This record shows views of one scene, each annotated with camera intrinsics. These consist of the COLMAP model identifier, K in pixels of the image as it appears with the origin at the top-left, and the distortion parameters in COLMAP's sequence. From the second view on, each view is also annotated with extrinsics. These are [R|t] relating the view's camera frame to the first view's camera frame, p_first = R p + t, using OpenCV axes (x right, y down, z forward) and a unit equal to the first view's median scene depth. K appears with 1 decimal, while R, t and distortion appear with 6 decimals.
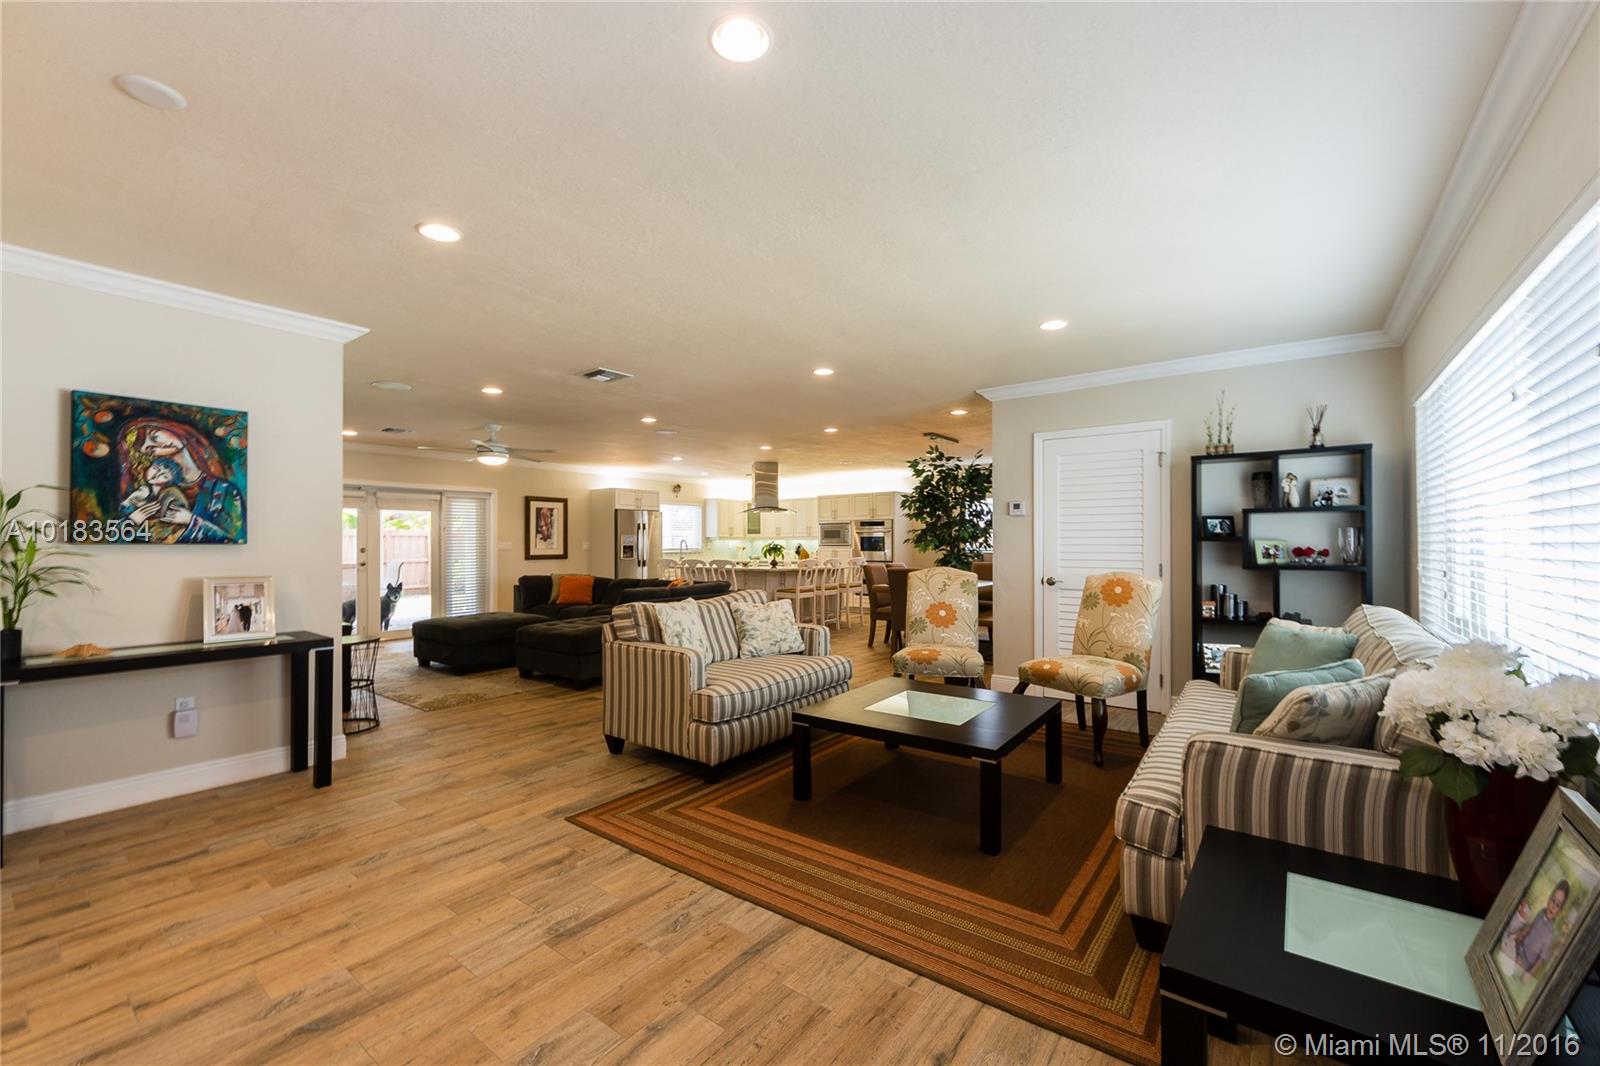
lens RADIAL K [[641.8, 0, 800.9], [0, 641.8, 536.9], [0, 0, 1]] dist [0.007875, -0.002046]
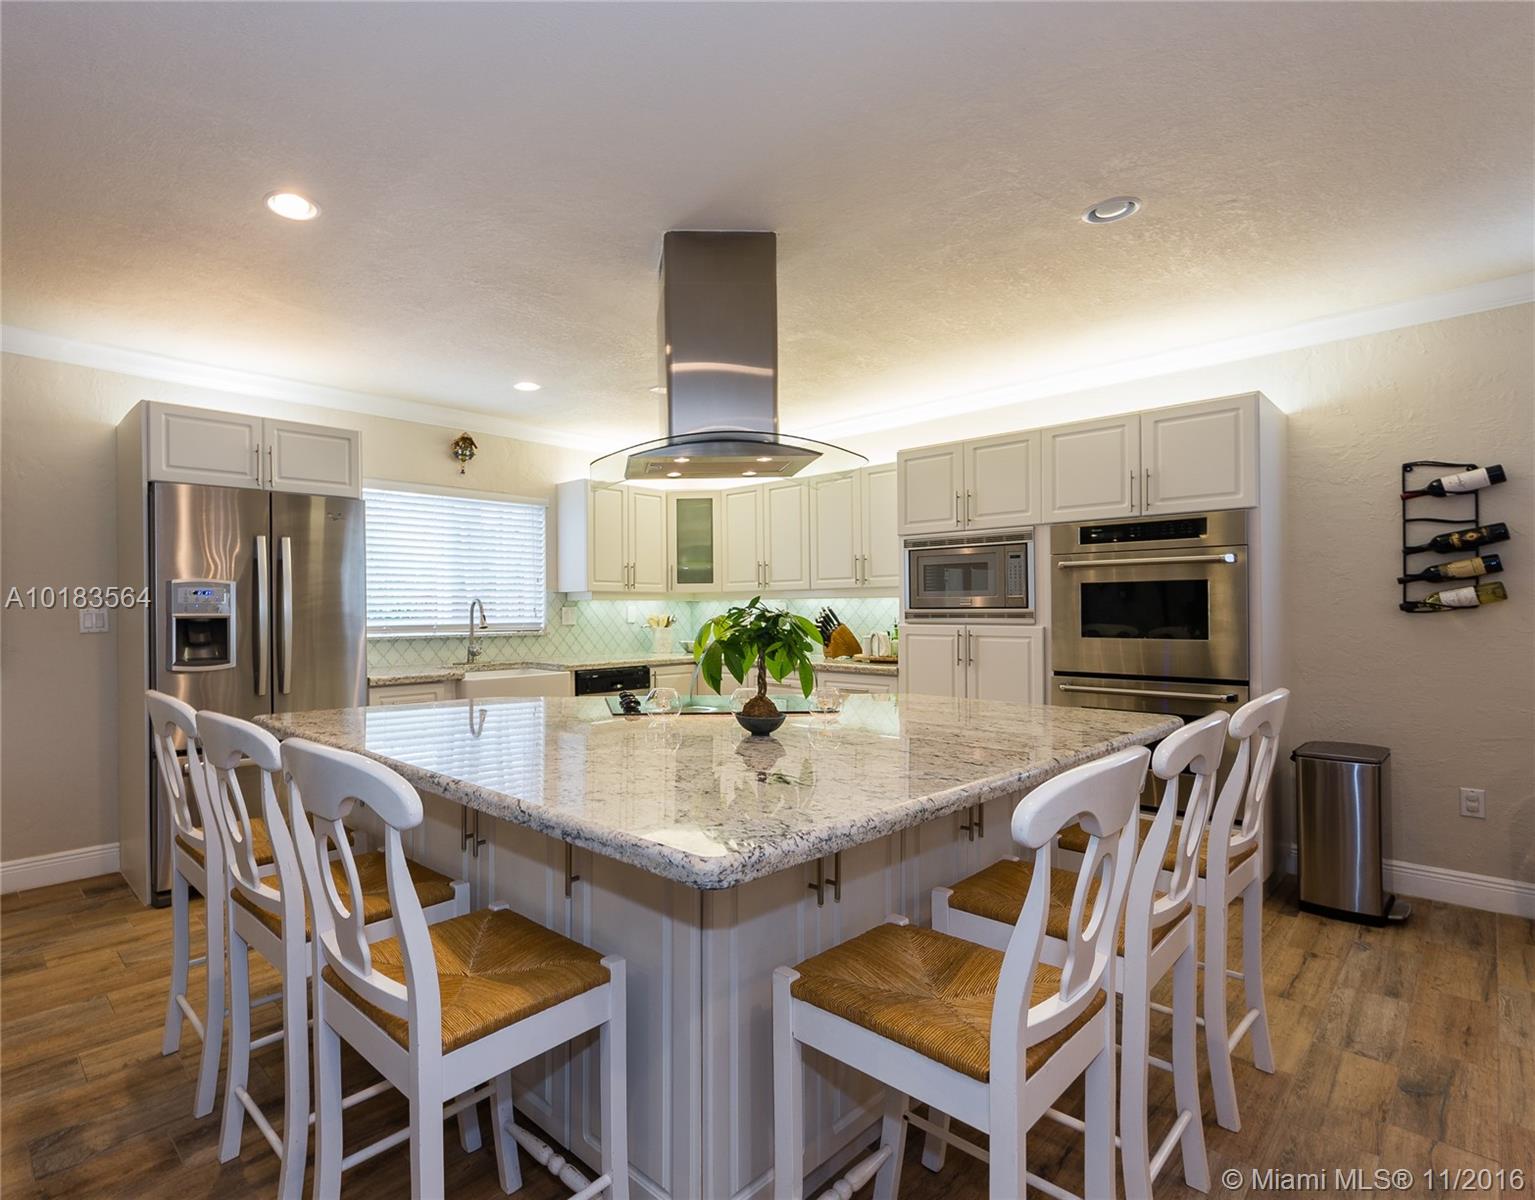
lens RADIAL K [[795.0, 0, 623.6], [0, 795.0, 600.1], [0, 0, 1]] dist [0.003801, -0.000184]
pose [[0.980829, -0.005393, -0.194794, -0.033275], [0.005255, 0.999985, -0.001229, 0.006870], [0.194797, 0.000182, 0.980843, 0.721271]]
